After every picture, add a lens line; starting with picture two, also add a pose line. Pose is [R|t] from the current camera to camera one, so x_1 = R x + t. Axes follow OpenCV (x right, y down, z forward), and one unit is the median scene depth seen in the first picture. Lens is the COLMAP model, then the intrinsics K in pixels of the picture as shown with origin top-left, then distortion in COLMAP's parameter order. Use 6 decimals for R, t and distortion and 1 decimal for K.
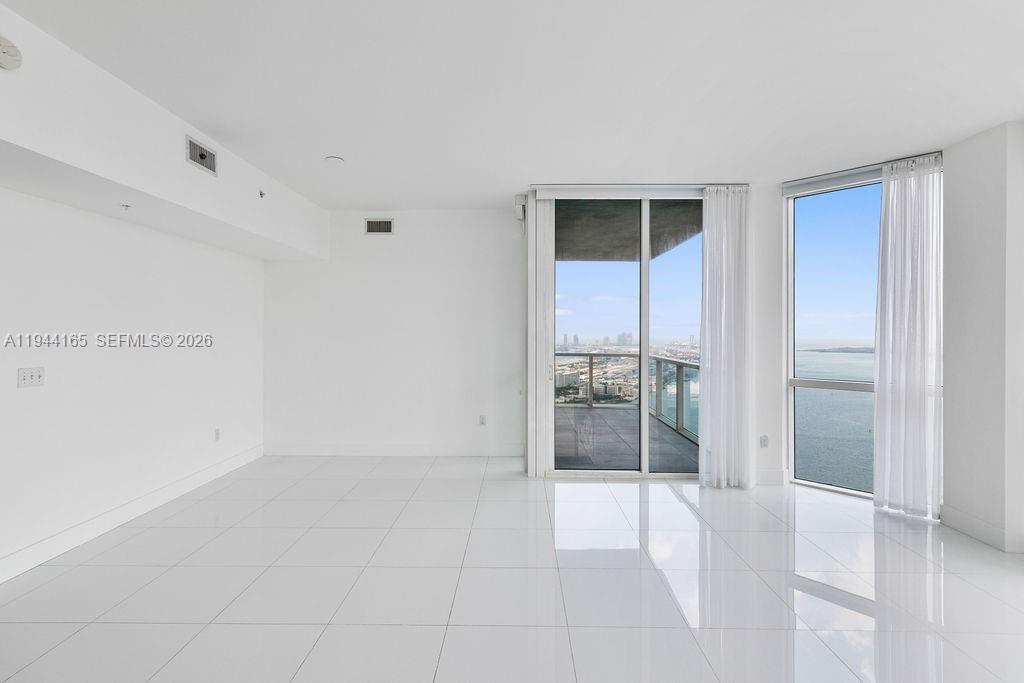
lens RADIAL K [[476.6, 0, 512.6], [0, 476.6, 335.8], [0, 0, 1]] dist [0.008718, 0.000673]
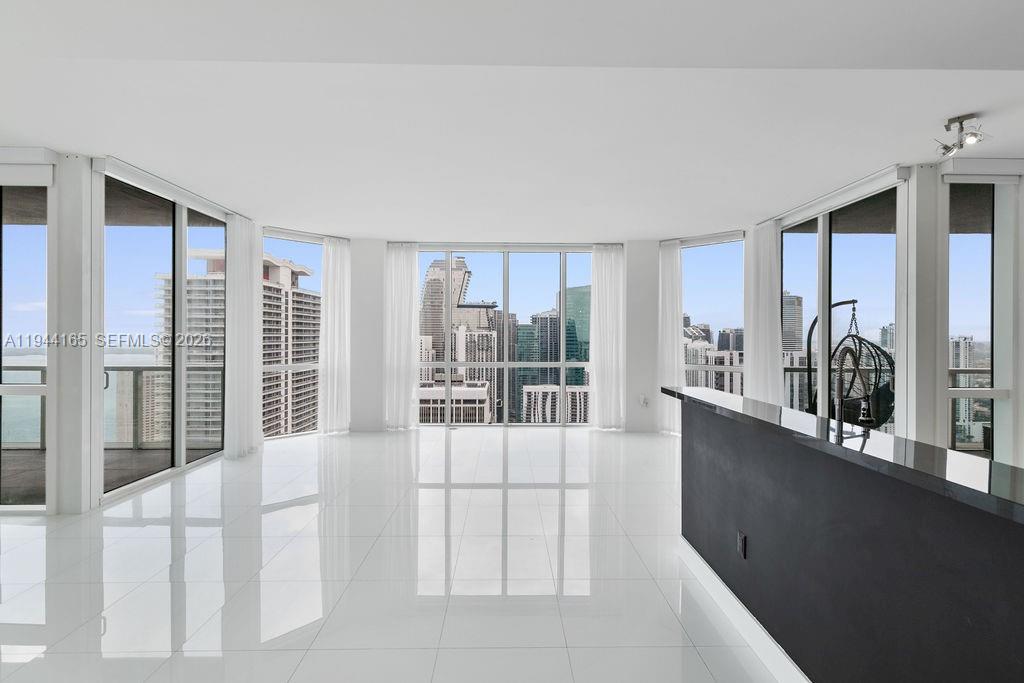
lens RADIAL K [[464.8, 0, 510.4], [0, 464.8, 334.8], [0, 0, 1]] dist [0.003972, 0.000334]
pose [[-0.027677, -0.000022, 0.999617, -0.760262], [0.003093, 0.999995, 0.000108, 0.001037], [-0.999612, 0.003094, -0.027677, 0.310074]]
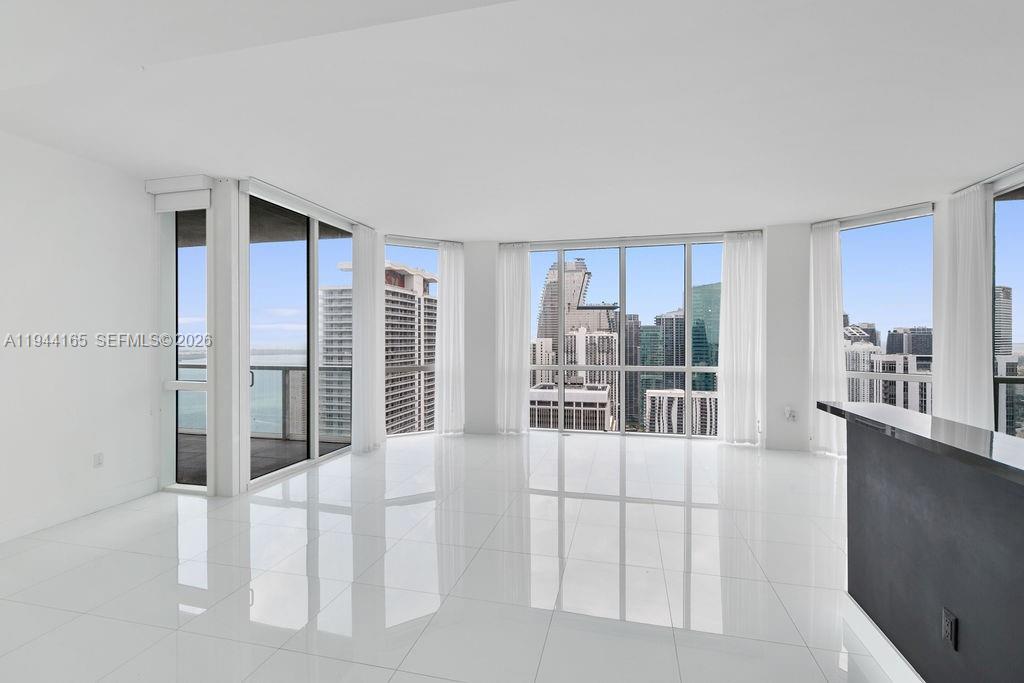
lens RADIAL K [[465.7, 0, 509.2], [0, 465.7, 338.6], [0, 0, 1]] dist [0.003418, 0.000151]
pose [[0.229221, -0.003917, 0.973366, -0.697315], [0.007549, 0.999969, 0.002246, 0.001627], [-0.973345, 0.006833, 0.229244, 0.294507]]
